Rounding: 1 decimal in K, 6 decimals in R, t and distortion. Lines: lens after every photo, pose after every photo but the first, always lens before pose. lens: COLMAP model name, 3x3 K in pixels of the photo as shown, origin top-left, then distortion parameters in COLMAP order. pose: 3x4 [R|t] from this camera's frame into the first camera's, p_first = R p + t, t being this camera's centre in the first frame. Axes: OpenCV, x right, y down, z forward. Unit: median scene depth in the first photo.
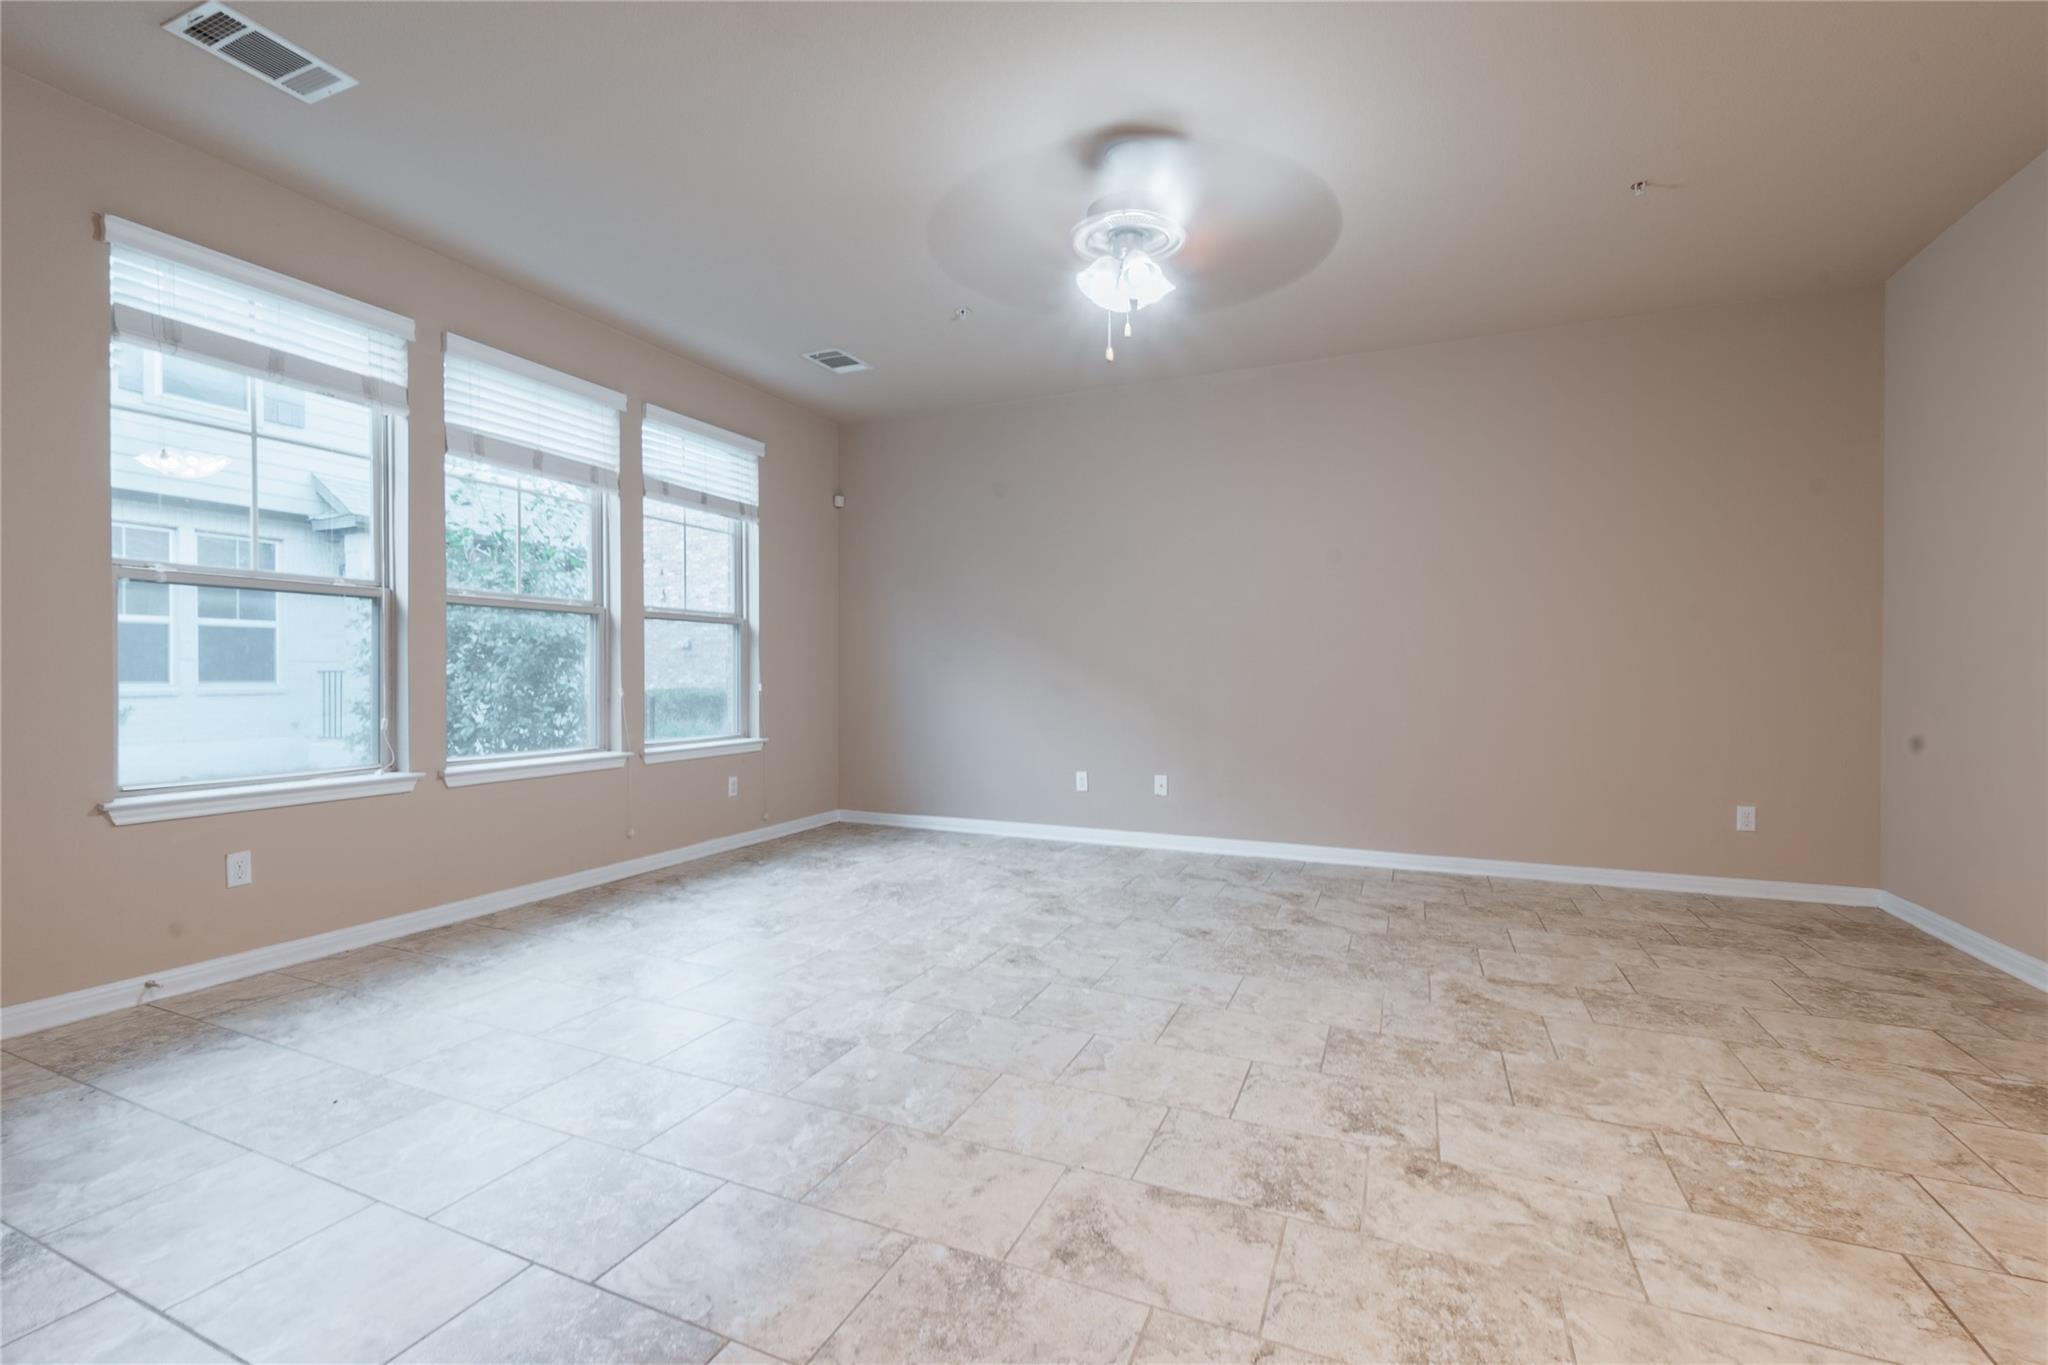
lens RADIAL K [[886.5, 0, 1012.3], [0, 886.5, 684.2], [0, 0, 1]] dist [-0.004552, 0.001496]
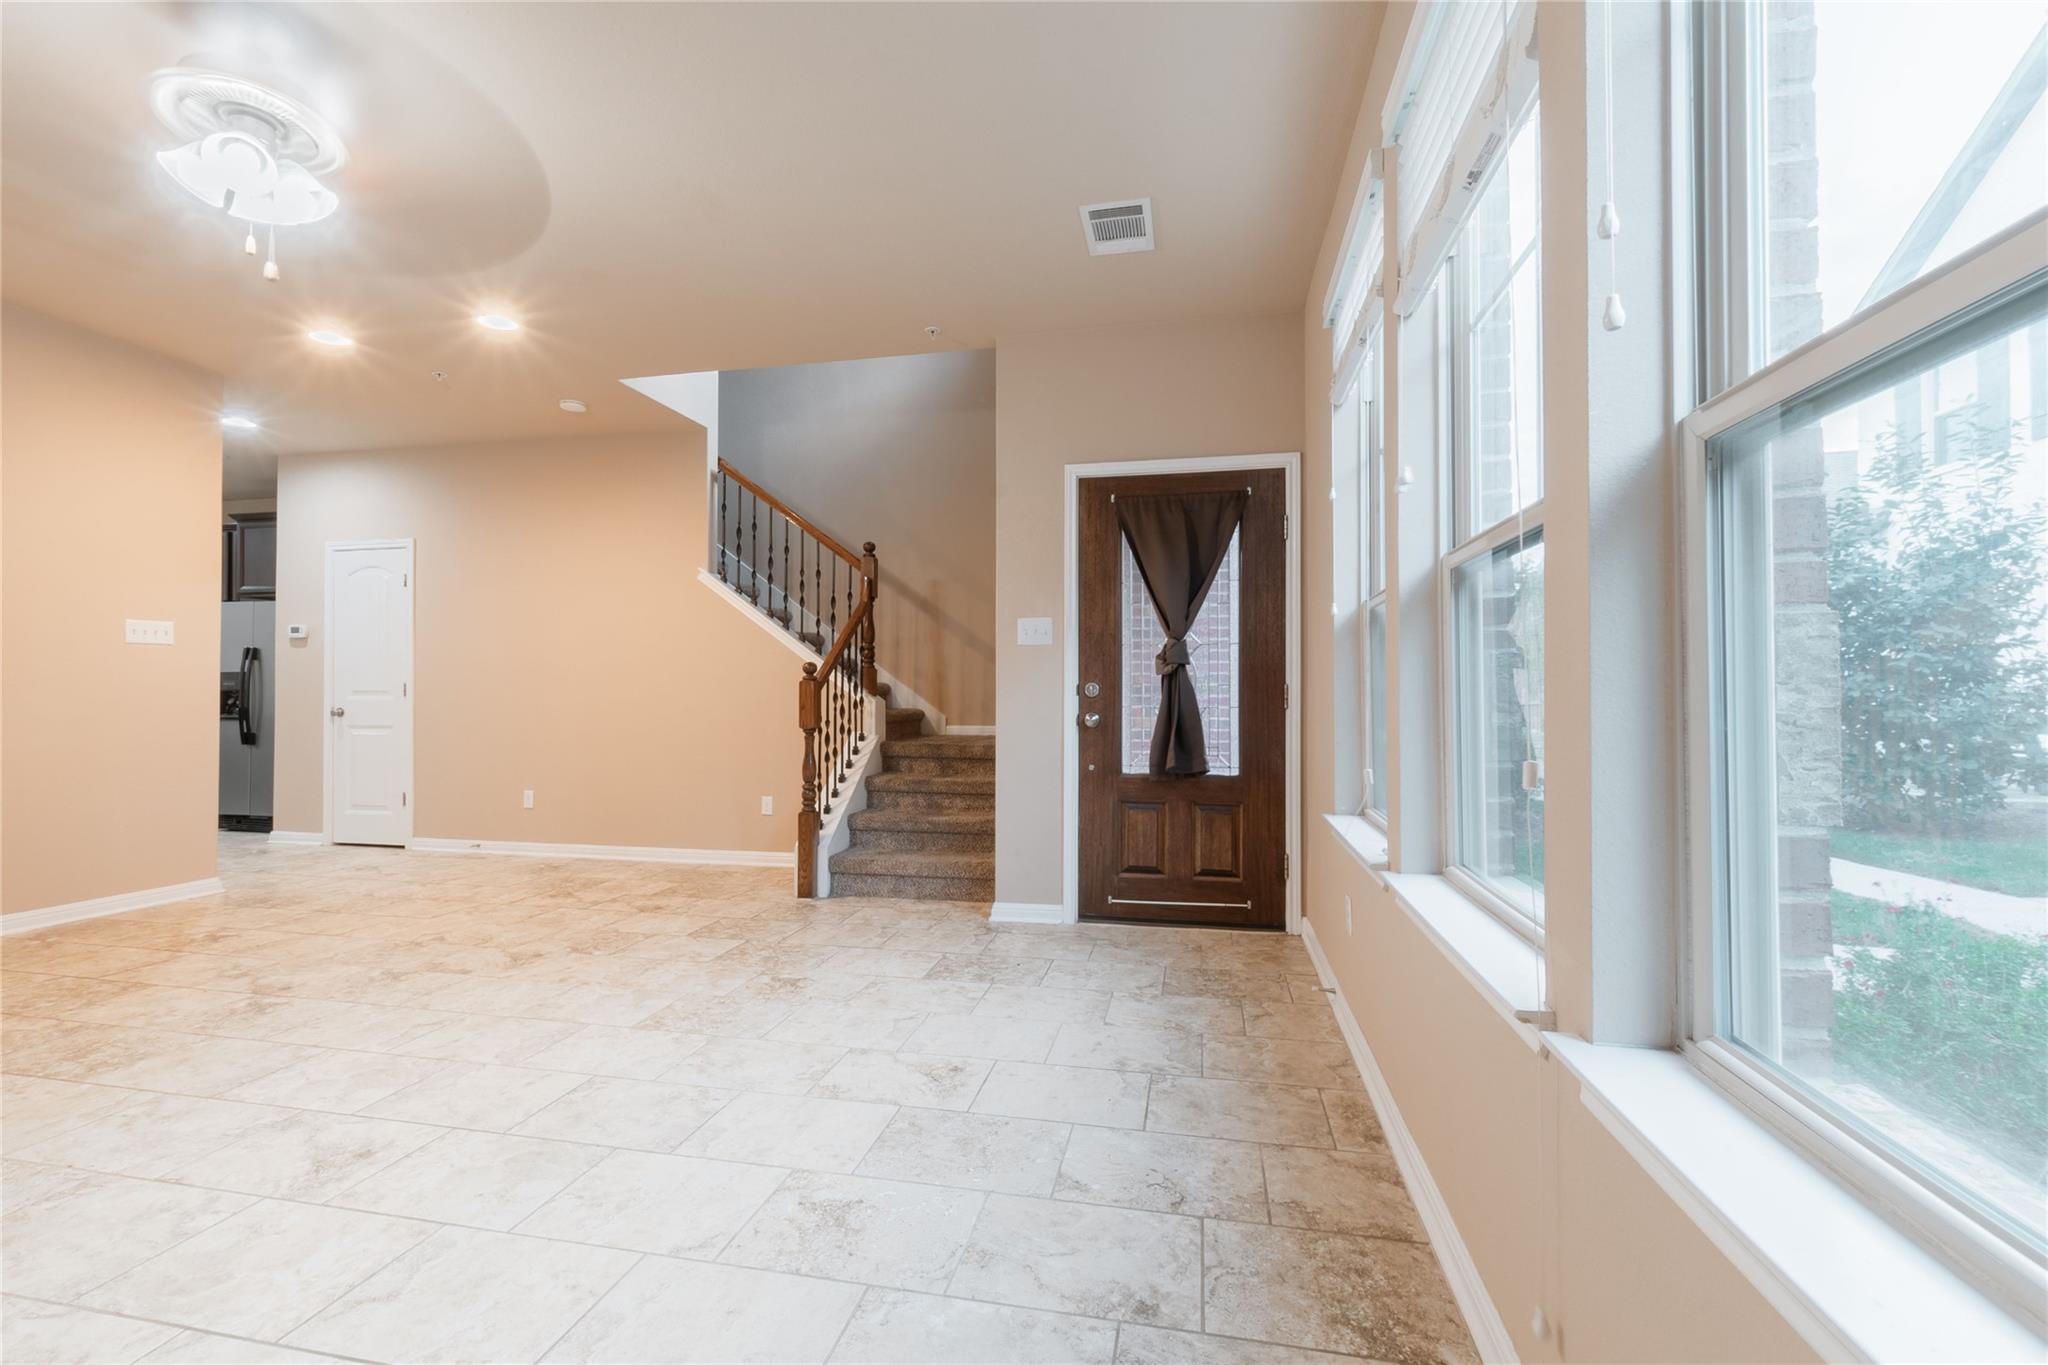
lens RADIAL K [[885.3, 0, 1021.8], [0, 885.3, 706.8], [0, 0, 1]] dist [-0.001304, 0.000327]
pose [[-0.974903, -0.001308, -0.222628, -0.388835], [-0.007114, 0.999655, 0.025278, -0.034821], [0.222518, 0.026227, -0.974576, 2.095821]]
